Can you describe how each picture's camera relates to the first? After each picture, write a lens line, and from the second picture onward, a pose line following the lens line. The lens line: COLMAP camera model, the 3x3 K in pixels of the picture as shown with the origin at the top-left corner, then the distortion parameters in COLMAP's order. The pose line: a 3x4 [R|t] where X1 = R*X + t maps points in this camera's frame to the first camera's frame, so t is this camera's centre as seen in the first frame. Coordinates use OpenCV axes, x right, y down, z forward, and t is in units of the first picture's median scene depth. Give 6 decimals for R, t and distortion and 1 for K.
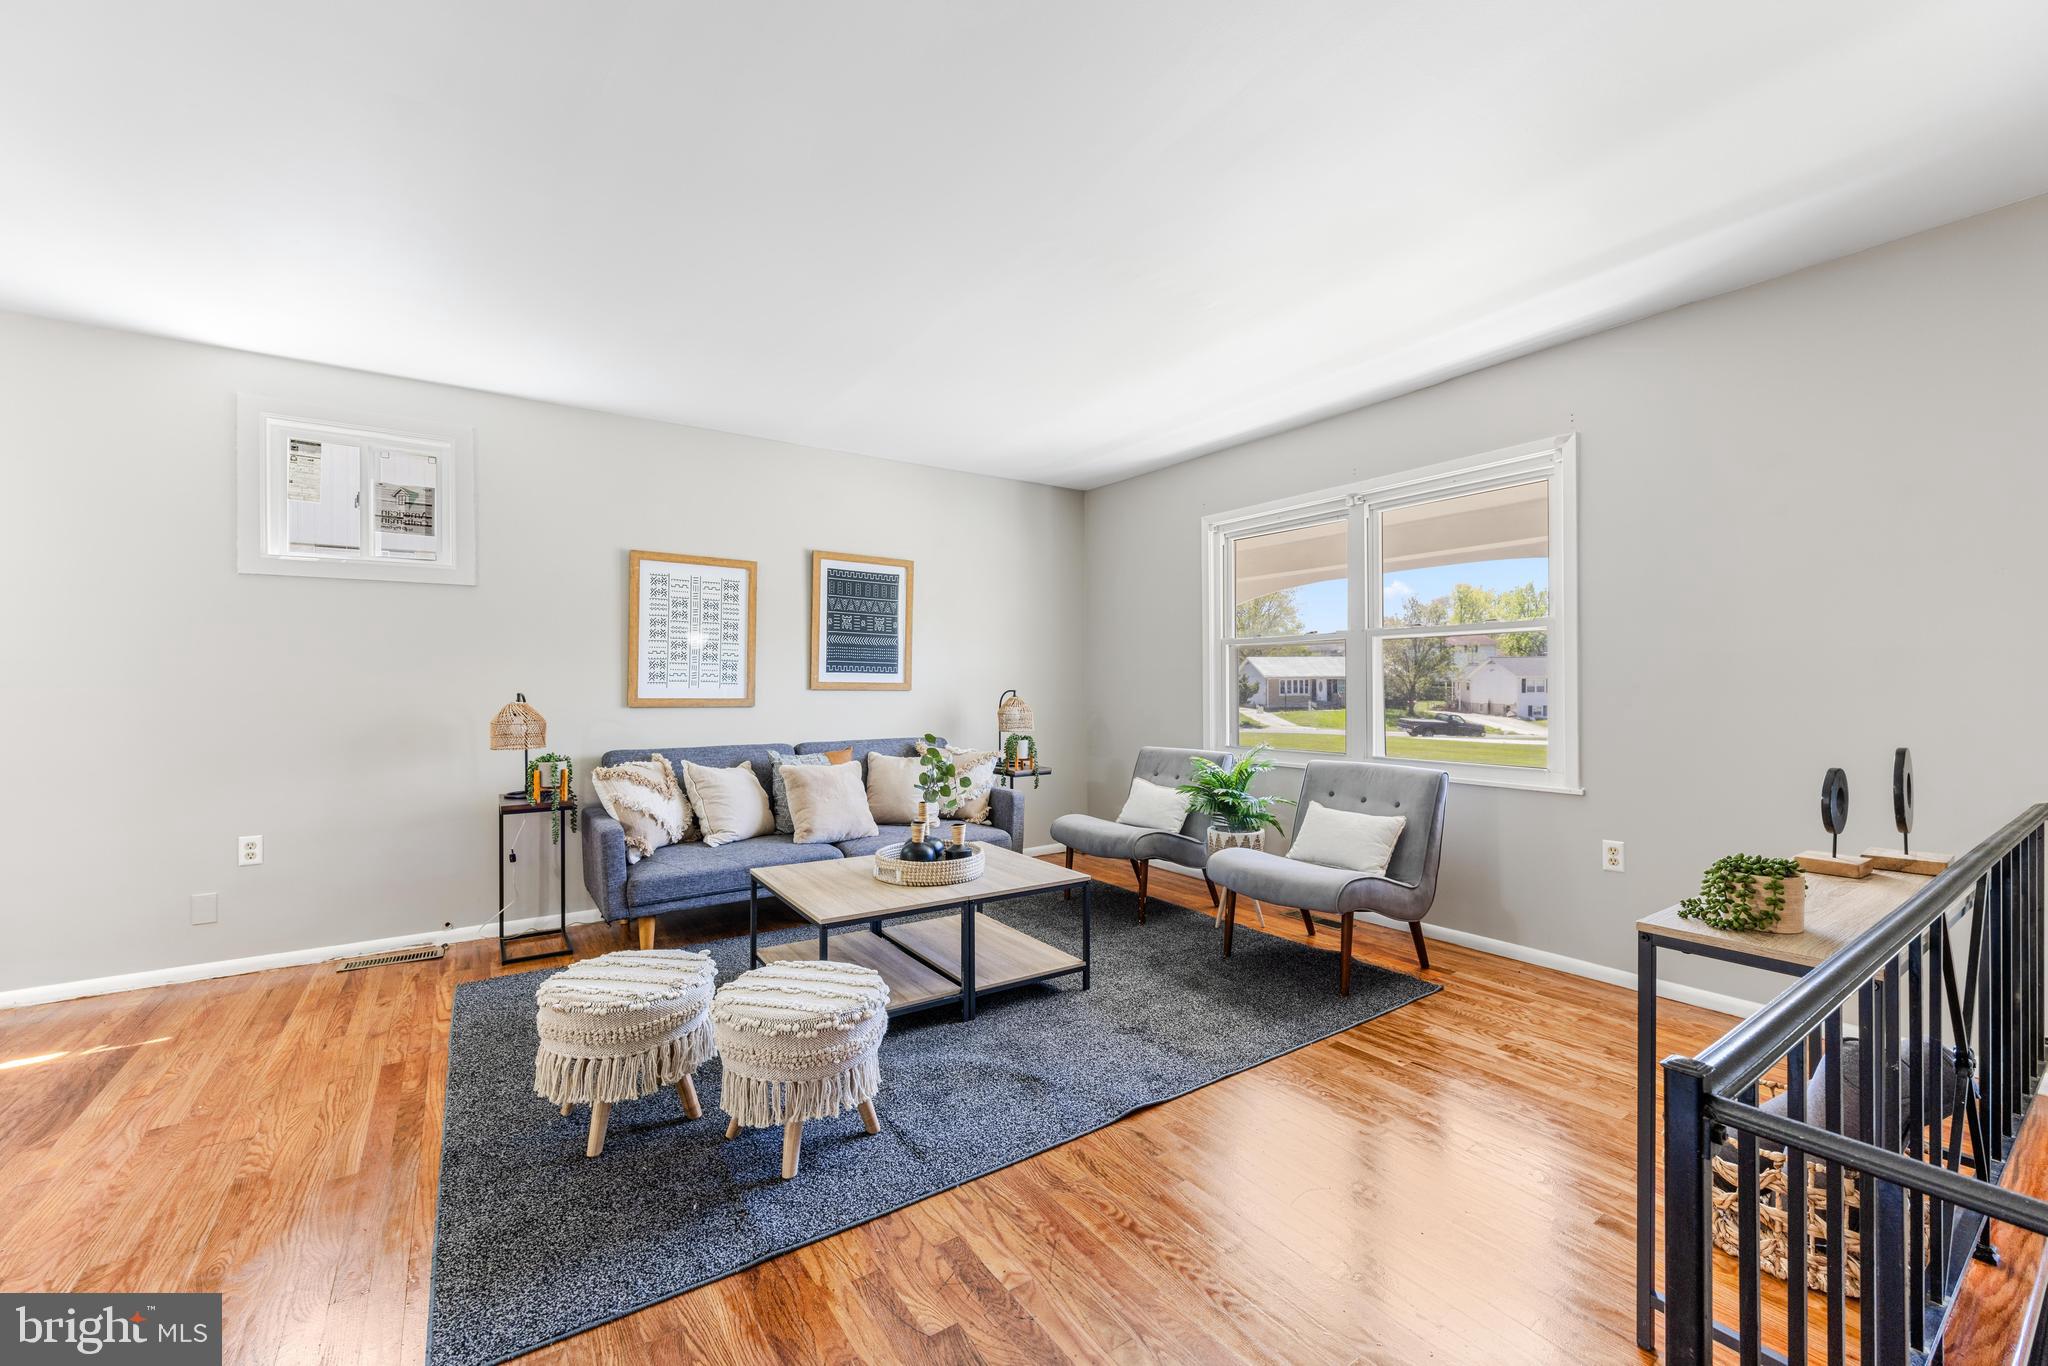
lens RADIAL K [[825.3, 0, 1012.3], [0, 825.3, 696.0], [0, 0, 1]] dist [-0.003141, 0.000308]
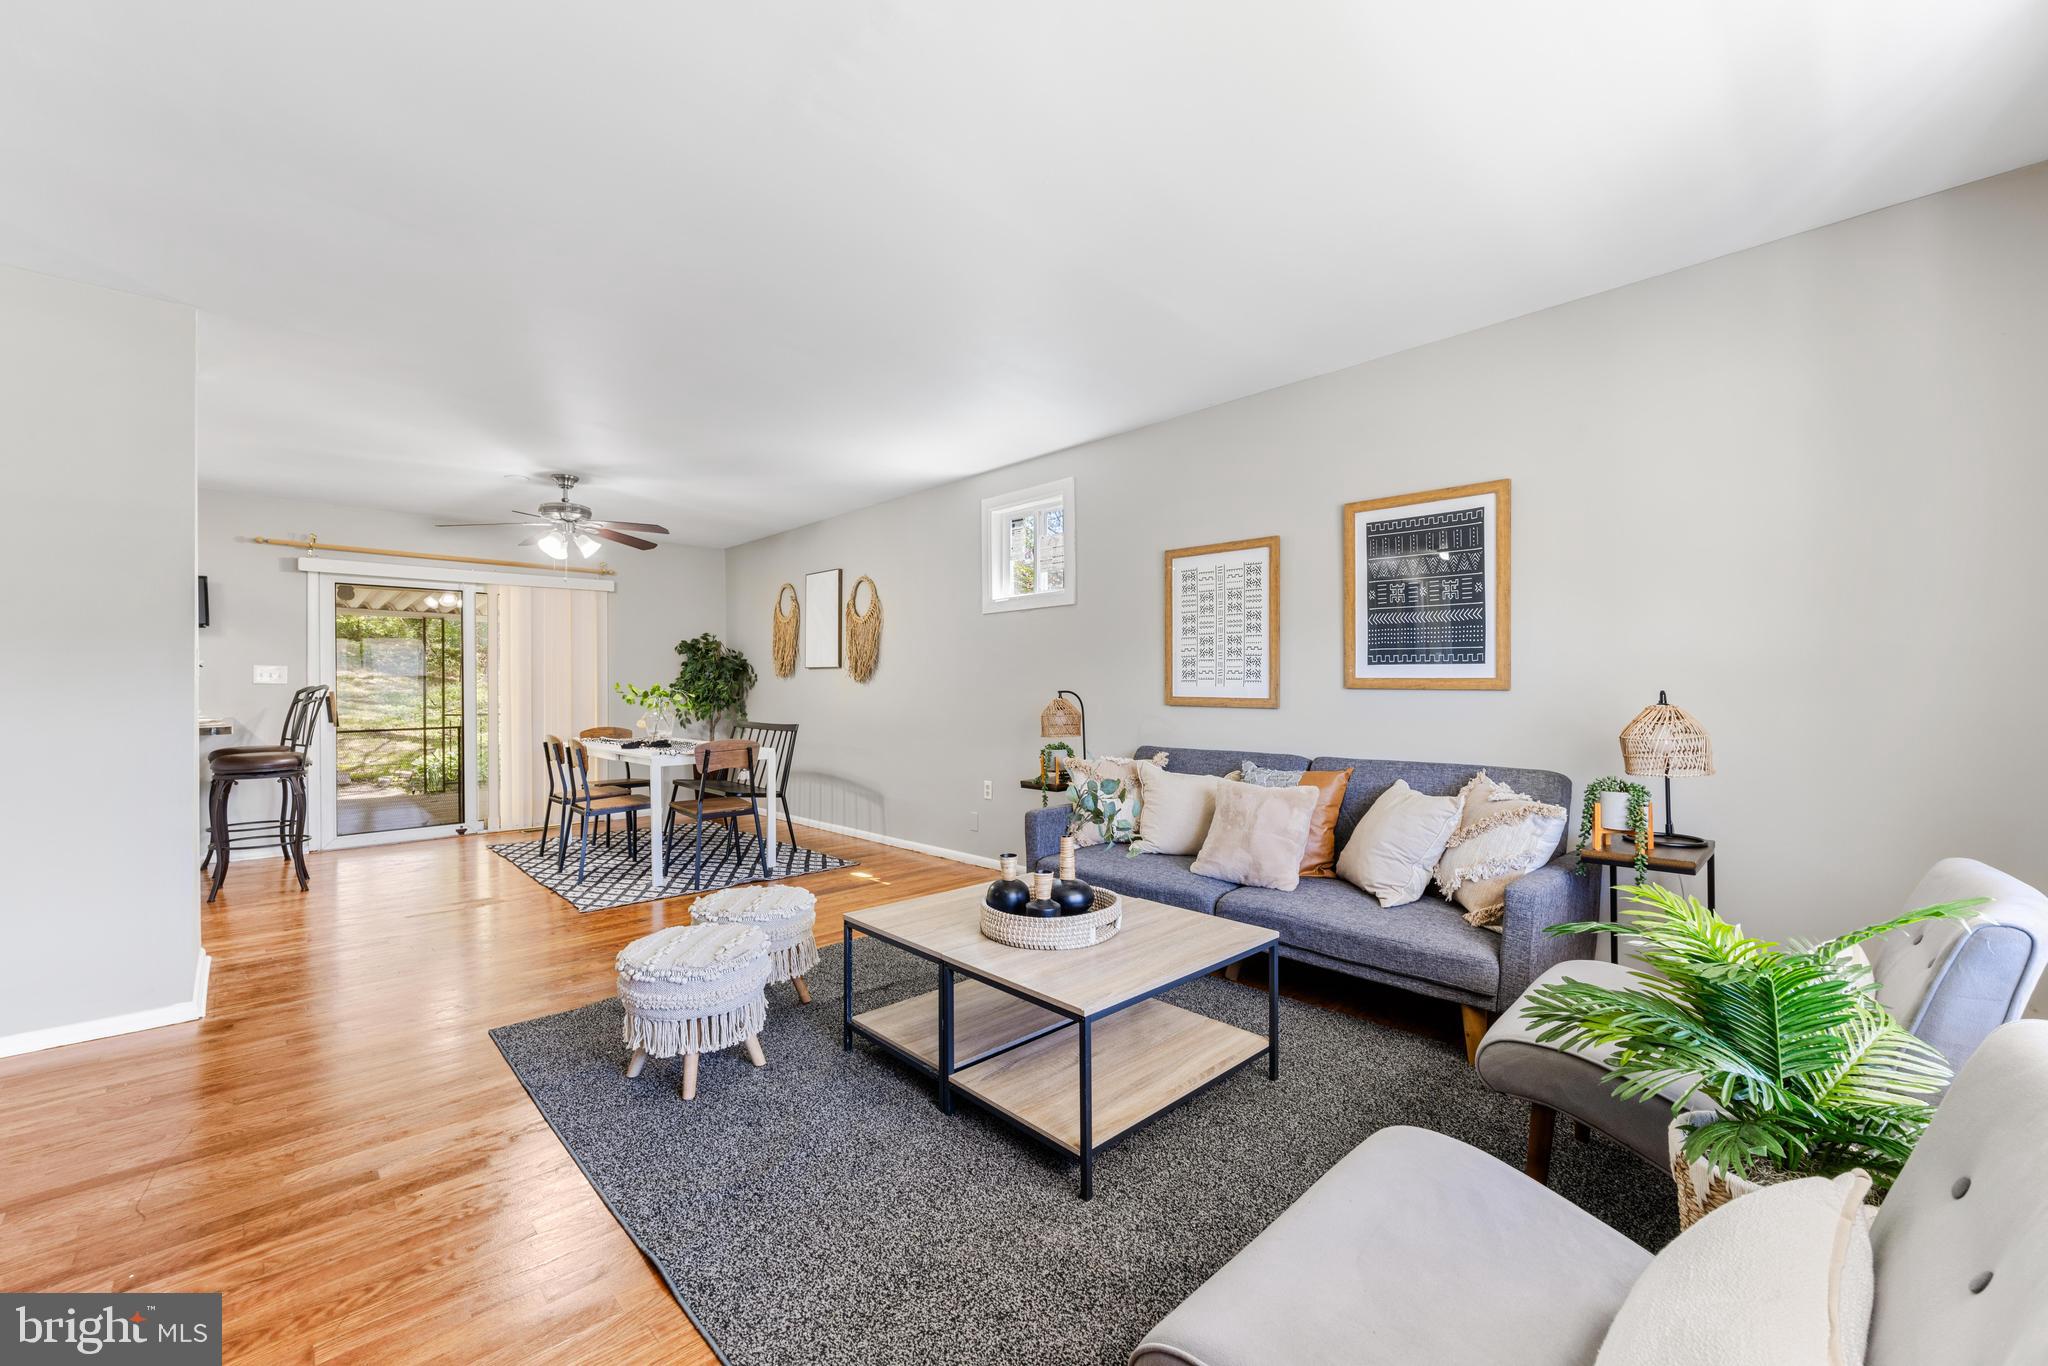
lens RADIAL K [[825.3, 0, 1047.2], [0, 825.3, 685.8], [0, 0, 1]] dist [-0.003141, 0.000308]
pose [[0.173513, 0.006189, -0.984812, 0.577162], [-0.002040, 0.999980, 0.005925, -0.017983], [0.984829, 0.000981, 0.173522, 0.758585]]
